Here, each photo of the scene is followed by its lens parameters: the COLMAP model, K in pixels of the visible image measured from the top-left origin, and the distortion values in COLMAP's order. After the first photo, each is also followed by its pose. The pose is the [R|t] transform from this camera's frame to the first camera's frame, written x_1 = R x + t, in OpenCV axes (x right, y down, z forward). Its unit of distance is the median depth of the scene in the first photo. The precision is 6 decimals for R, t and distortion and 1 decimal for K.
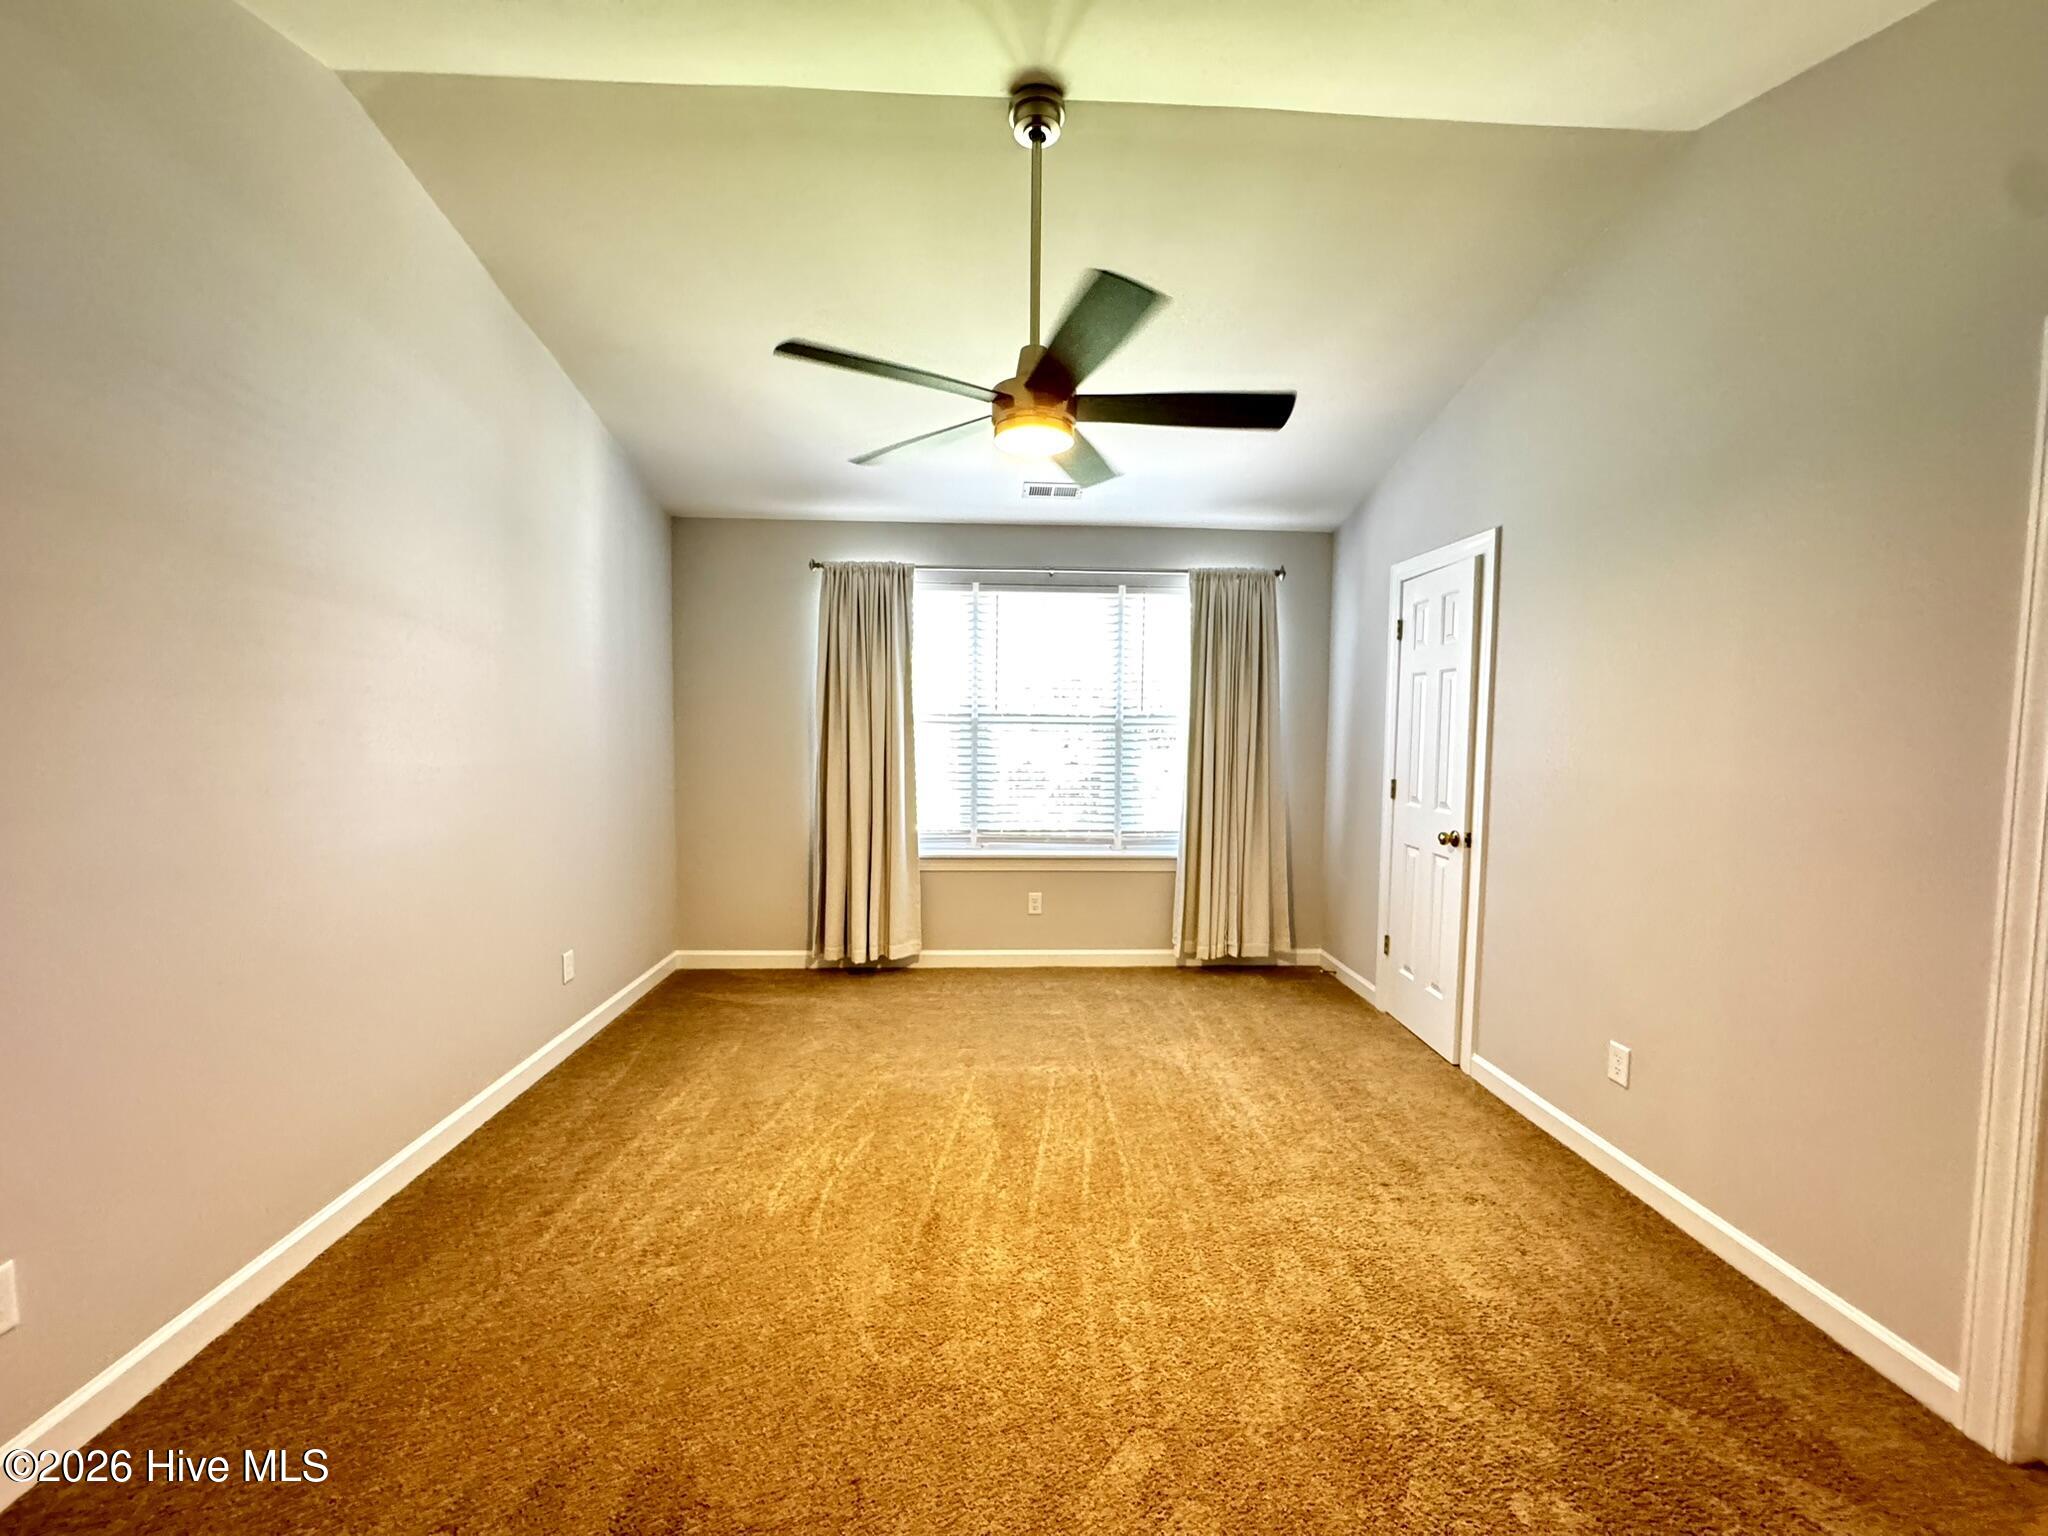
lens RADIAL K [[816.5, 0, 1026.3], [0, 816.5, 767.1], [0, 0, 1]] dist [-0.003605, 0.000469]
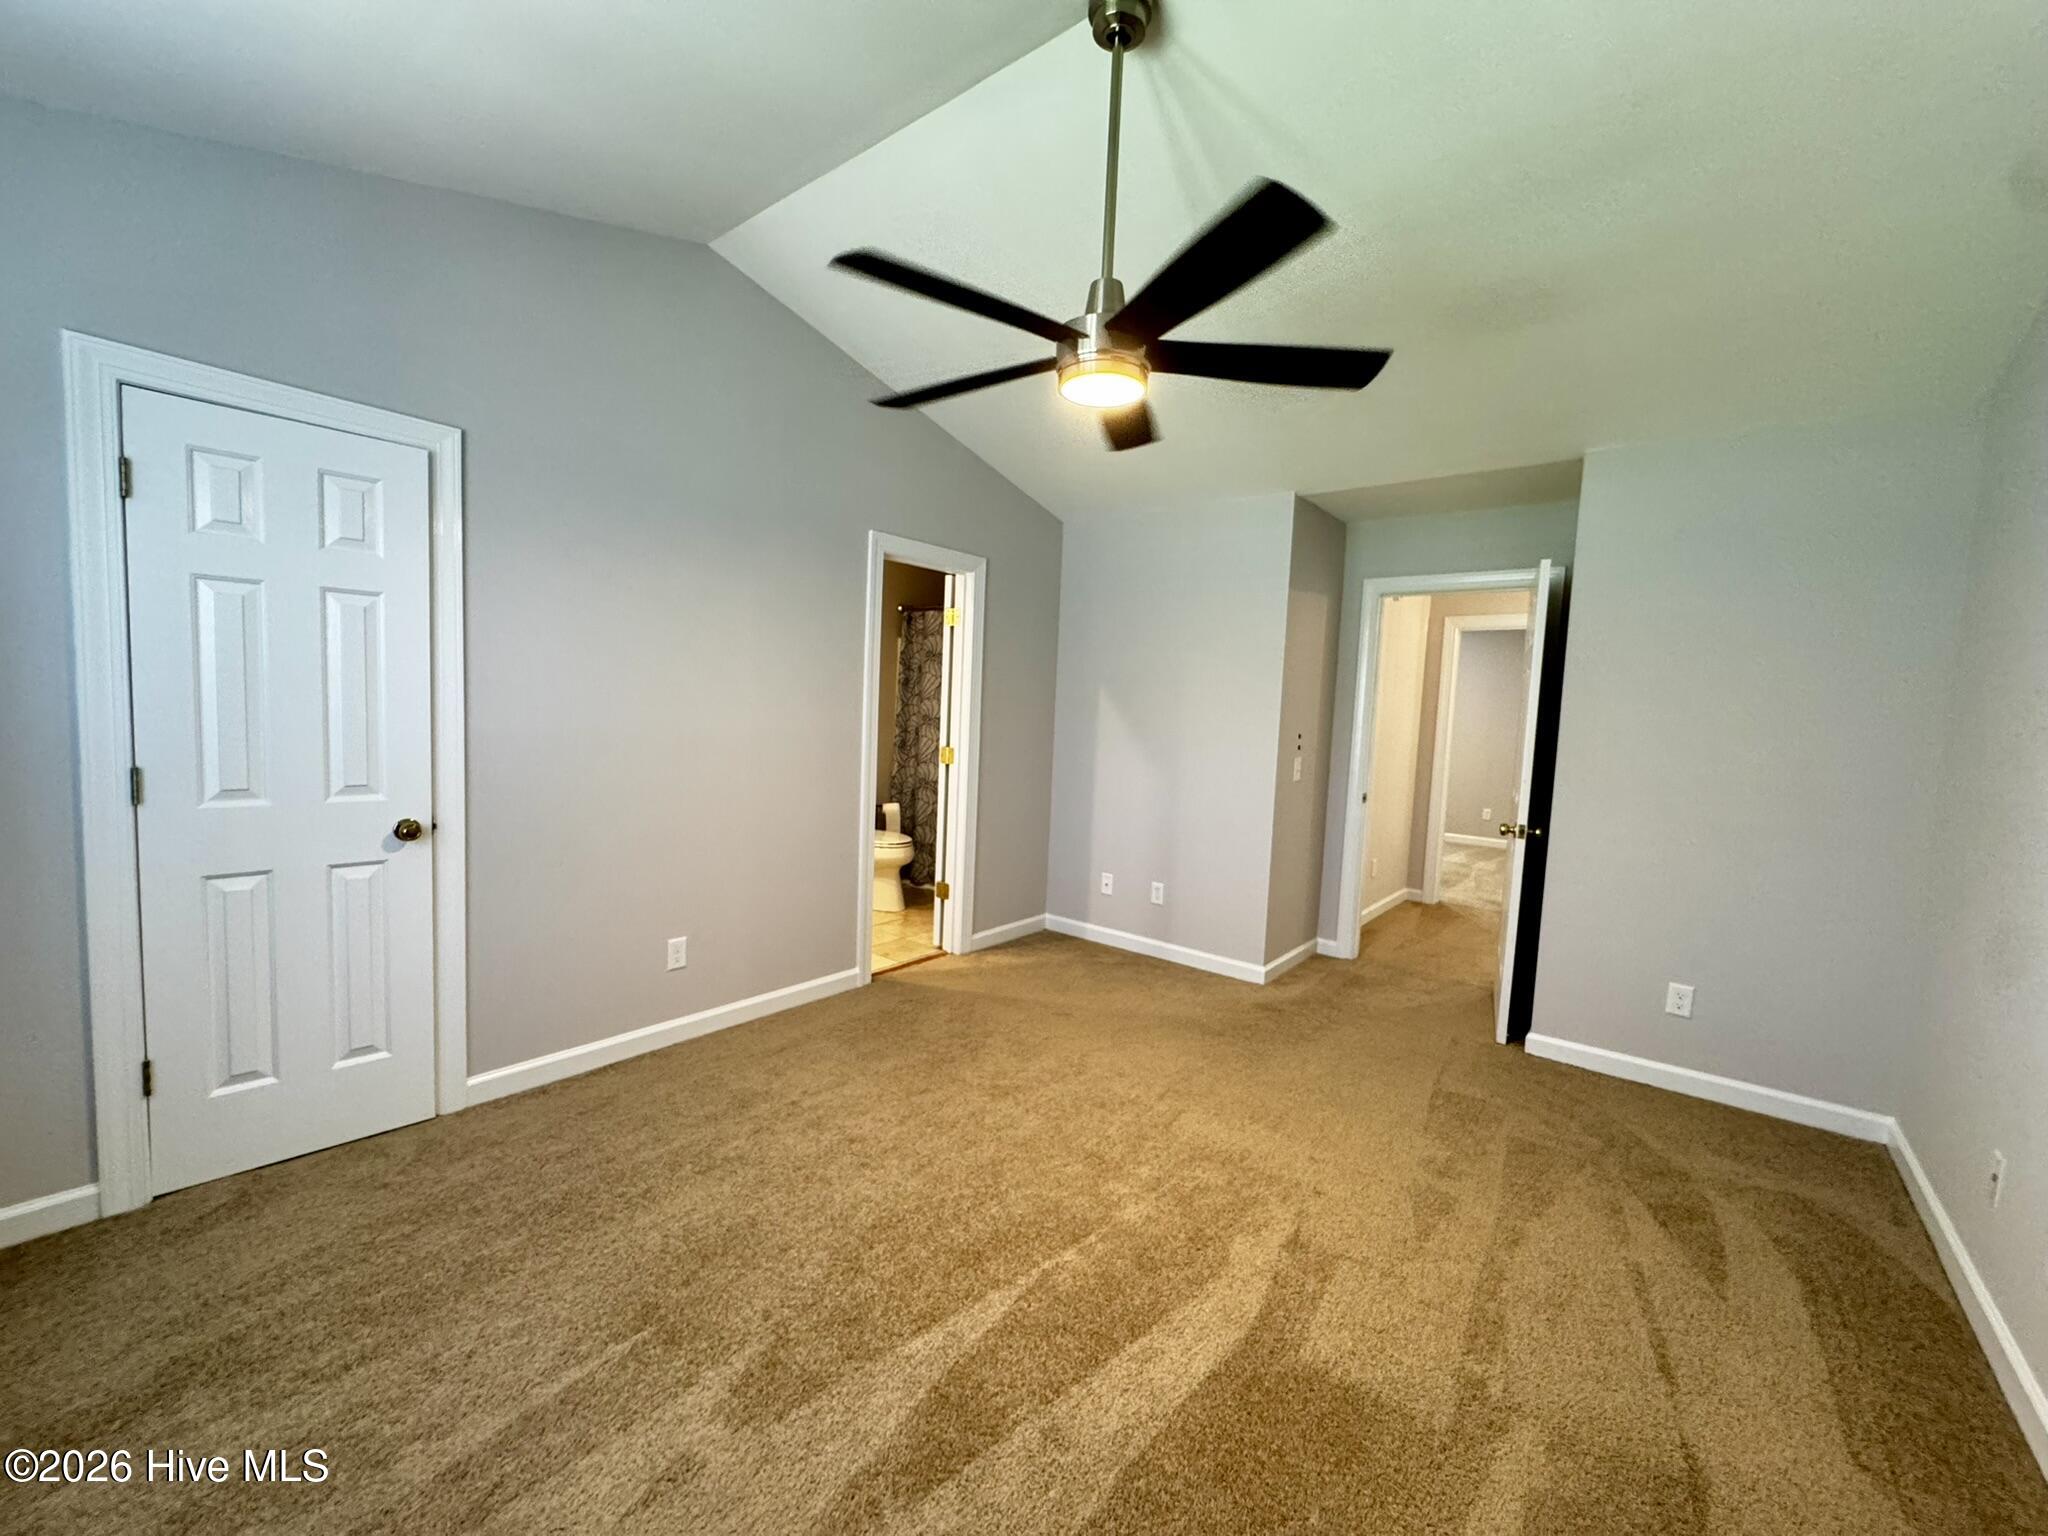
lens RADIAL K [[816.5, 0, 1026.3], [0, 816.5, 767.1], [0, 0, 1]] dist [-0.003605, 0.000469]
pose [[-0.739520, -0.102880, 0.665226, -0.374917], [-0.022833, 0.991517, 0.127959, -0.076294], [-0.672747, 0.079439, -0.735596, 1.173076]]
